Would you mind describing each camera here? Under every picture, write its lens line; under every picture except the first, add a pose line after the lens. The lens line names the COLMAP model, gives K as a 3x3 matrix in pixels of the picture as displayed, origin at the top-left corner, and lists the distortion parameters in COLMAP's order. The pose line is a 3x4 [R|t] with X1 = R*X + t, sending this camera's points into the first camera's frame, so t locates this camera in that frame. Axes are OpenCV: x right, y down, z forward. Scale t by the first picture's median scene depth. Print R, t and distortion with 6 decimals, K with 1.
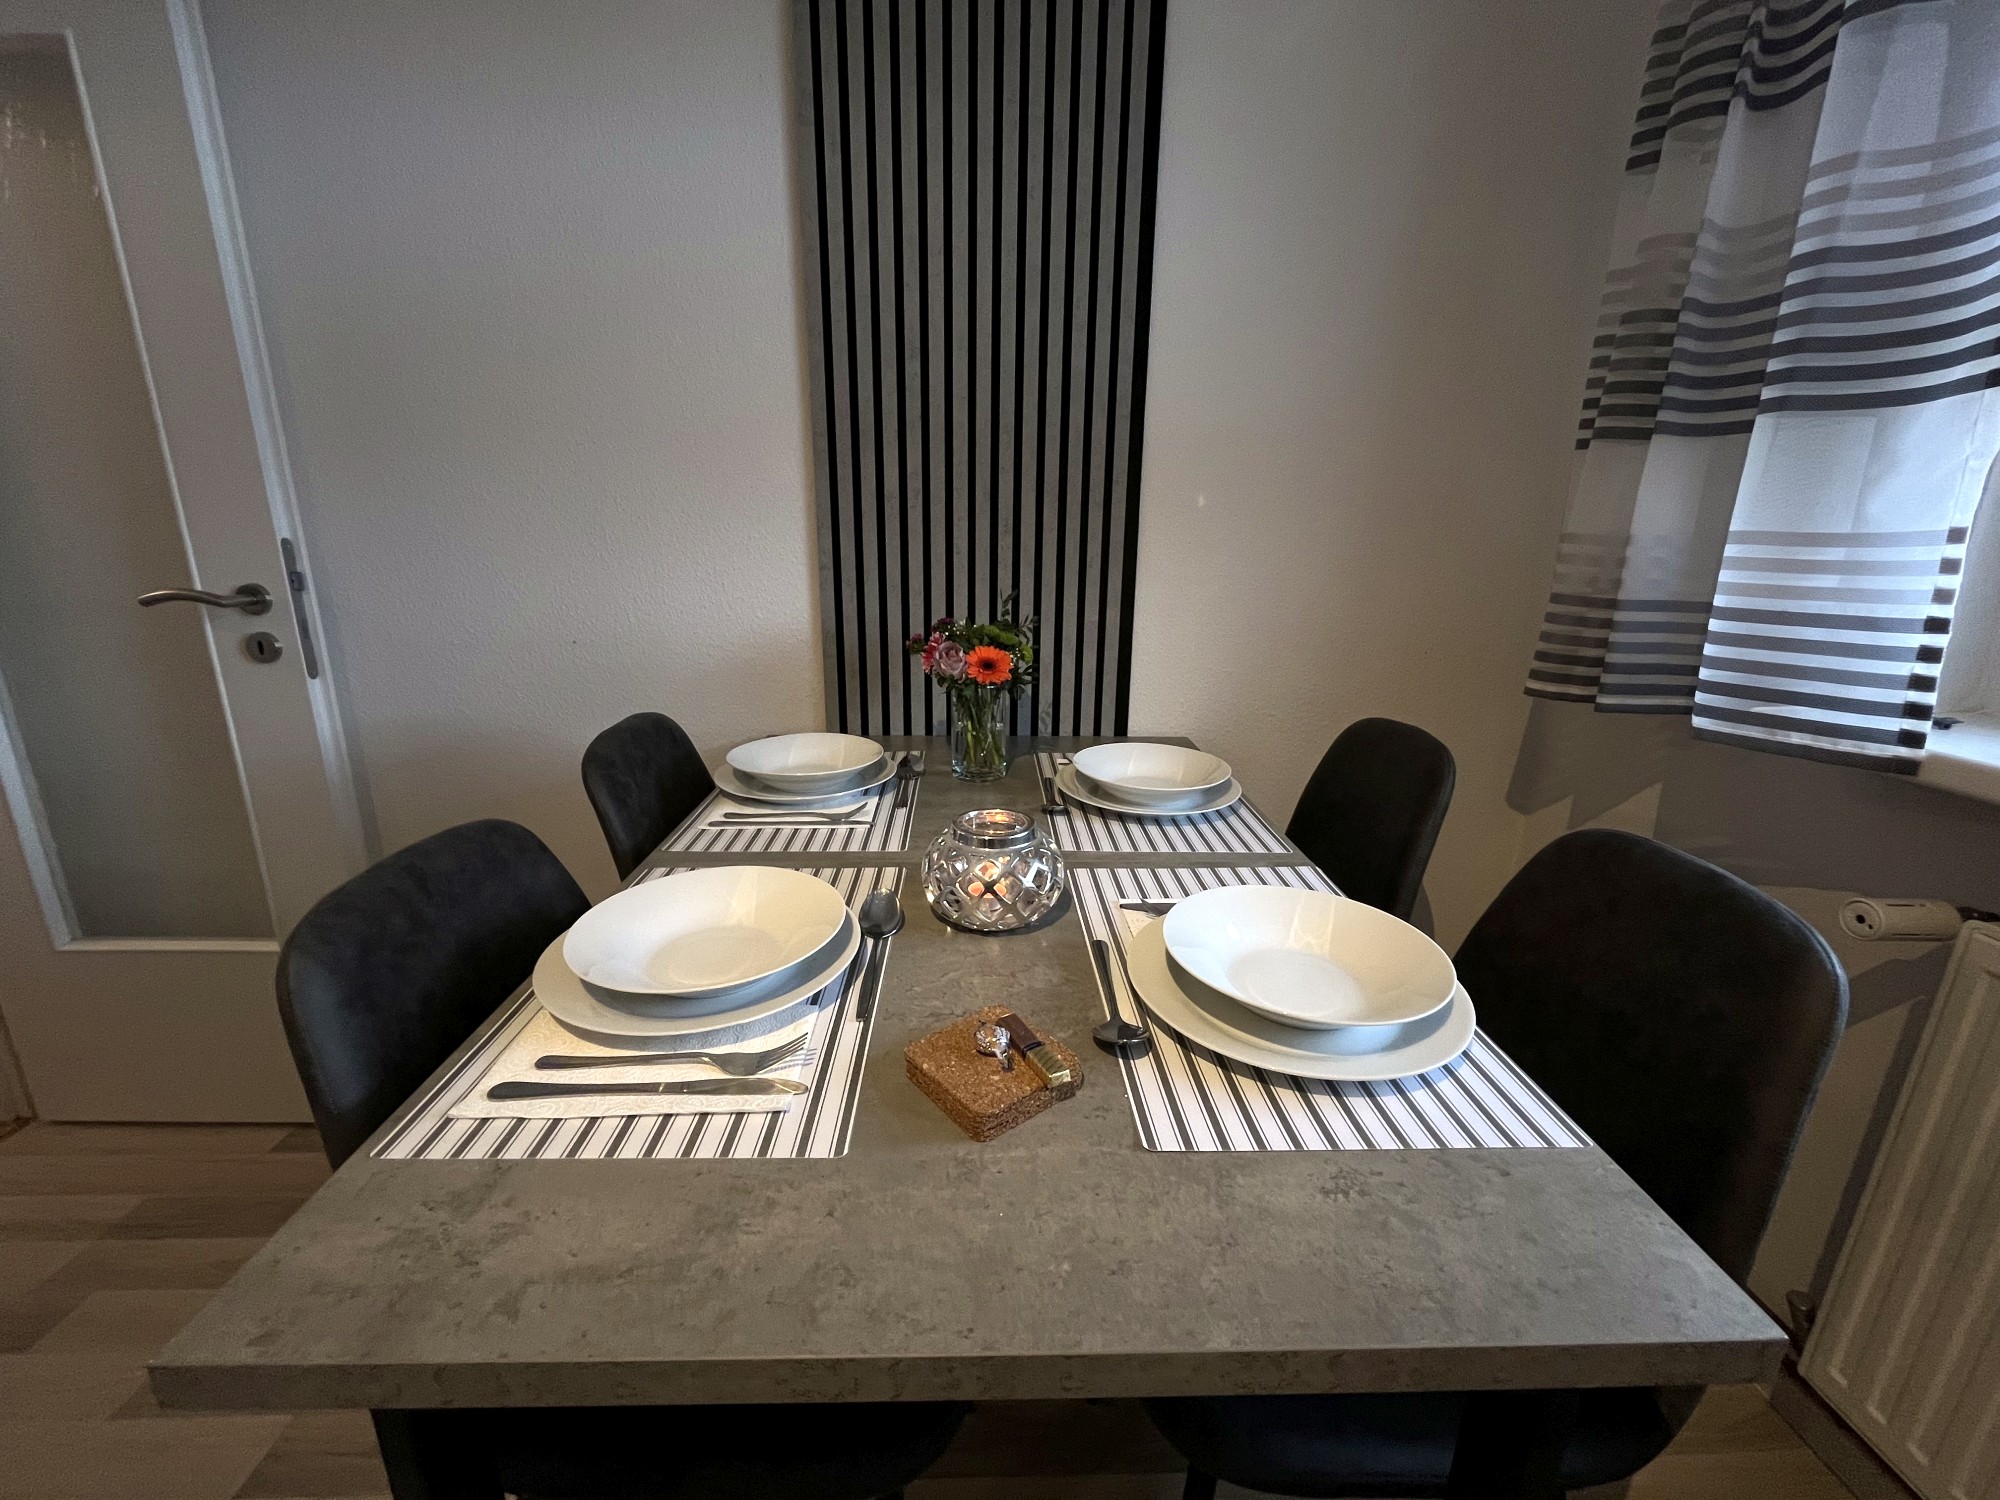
lens RADIAL K [[818.7, 0, 998.3], [0, 818.7, 749.3], [0, 0, 1]] dist [-0.002044, 0.000165]
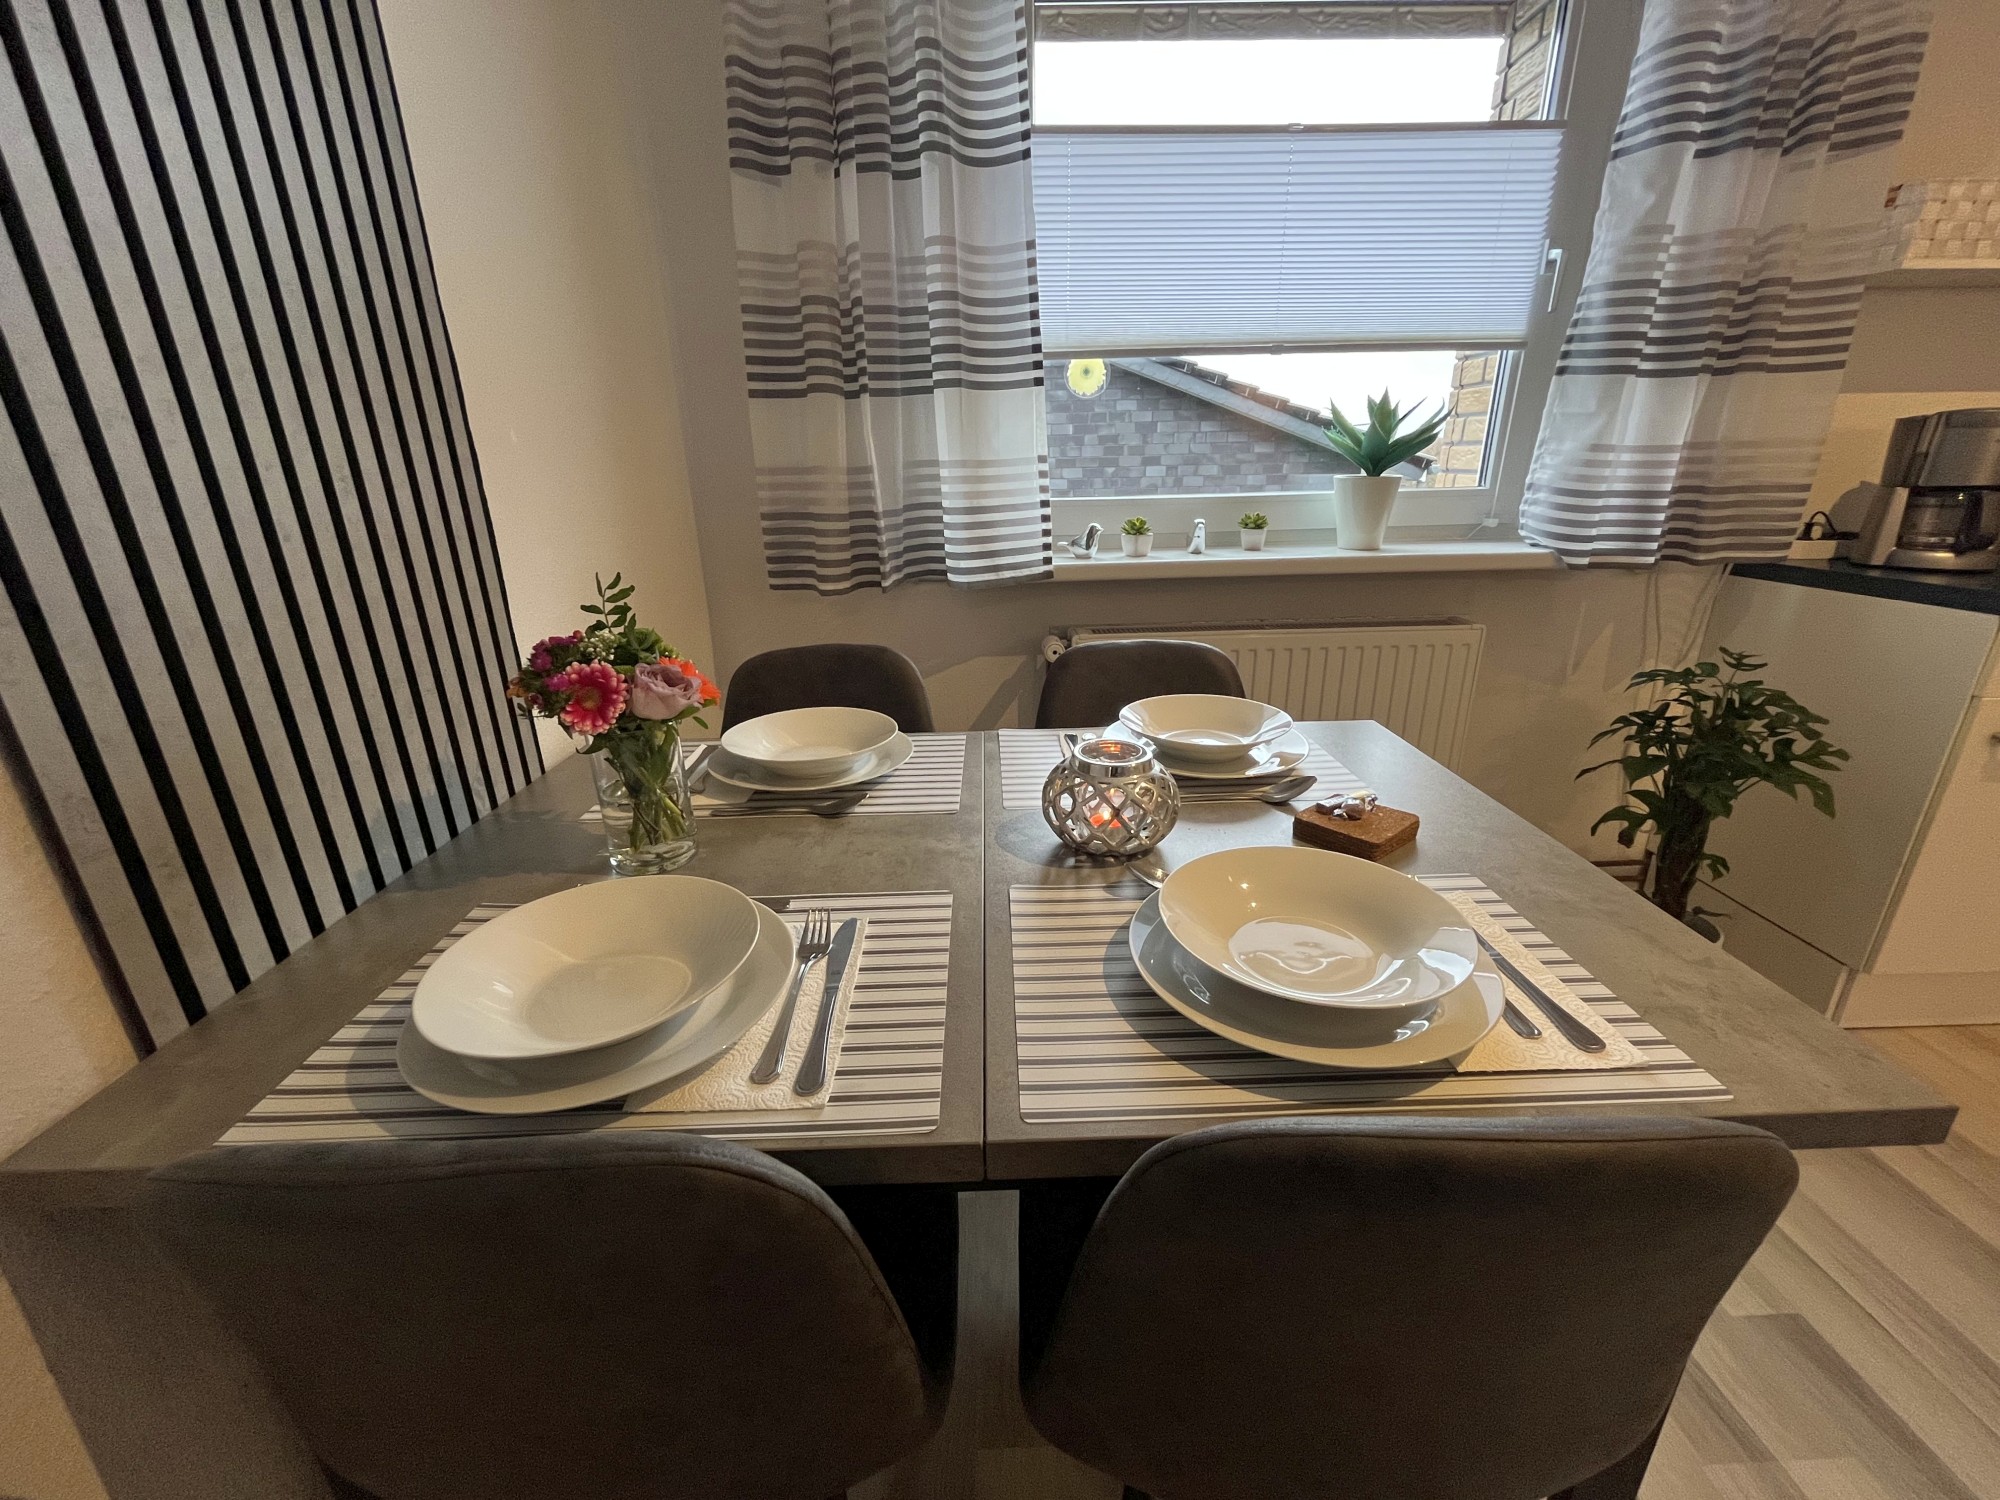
lens RADIAL K [[818.7, 0, 998.3], [0, 818.7, 749.3], [0, 0, 1]] dist [-0.002044, 0.000165]
pose [[0.004261, -0.345433, 0.938434, -0.897023], [0.283710, 0.900299, 0.330107, -0.274525], [-0.958901, 0.264837, 0.101839, 0.943322]]
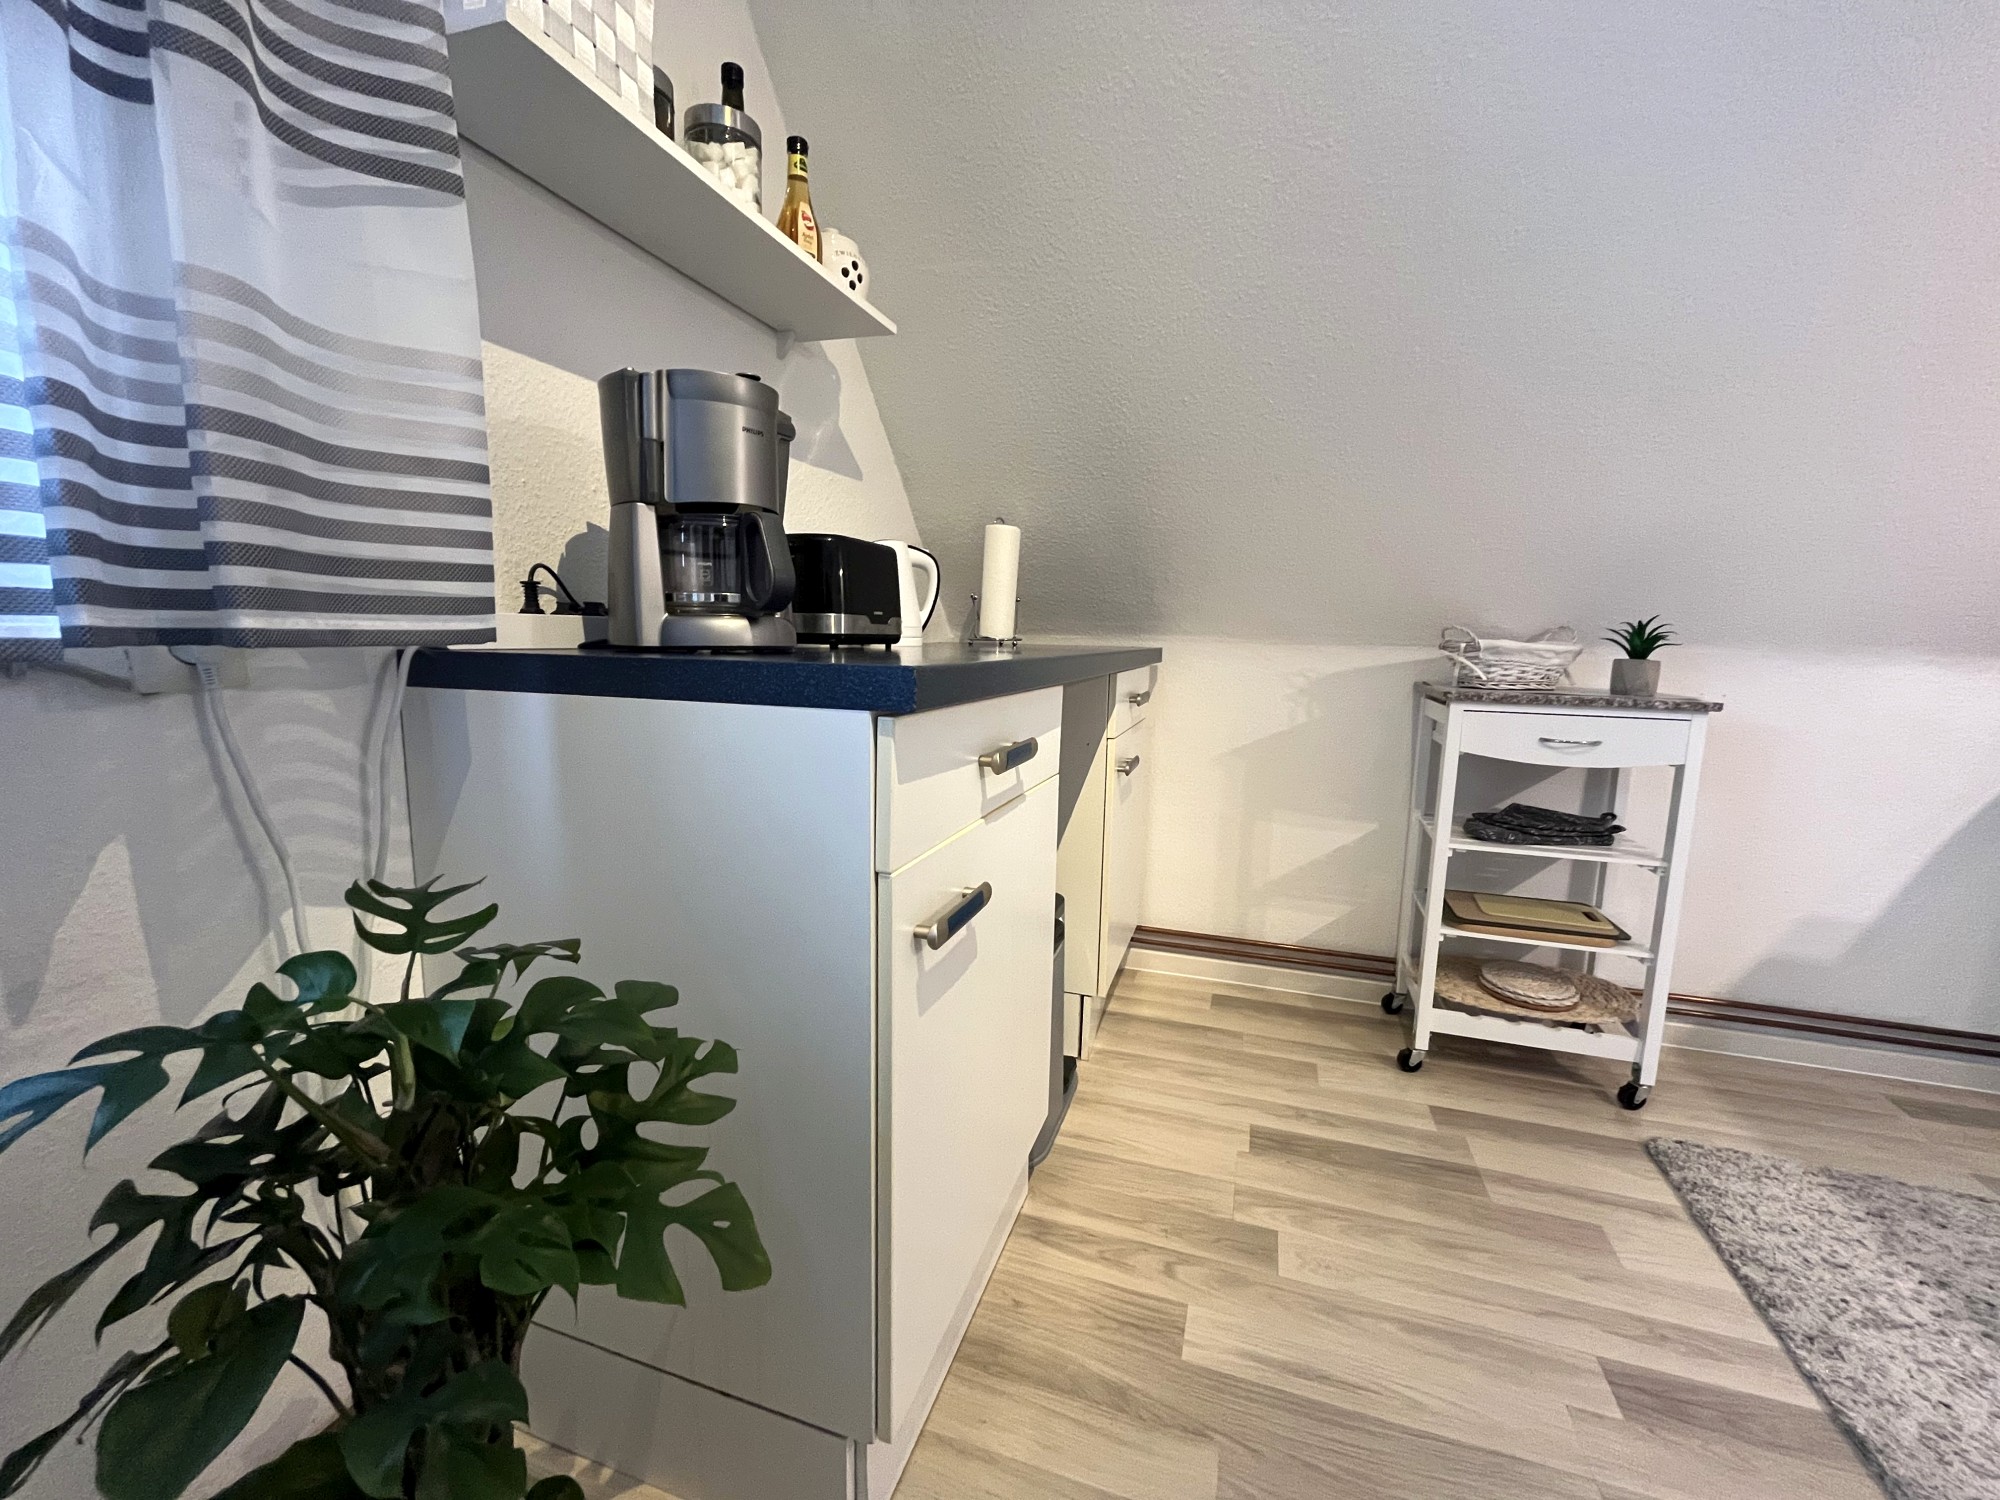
lens RADIAL K [[818.7, 0, 998.3], [0, 818.7, 749.3], [0, 0, 1]] dist [-0.002044, 0.000165]
pose [[-0.936974, -0.081488, 0.339765, 0.301493], [0.061959, 0.918261, 0.391098, 0.300237], [-0.343862, 0.387500, -0.855337, -0.184568]]
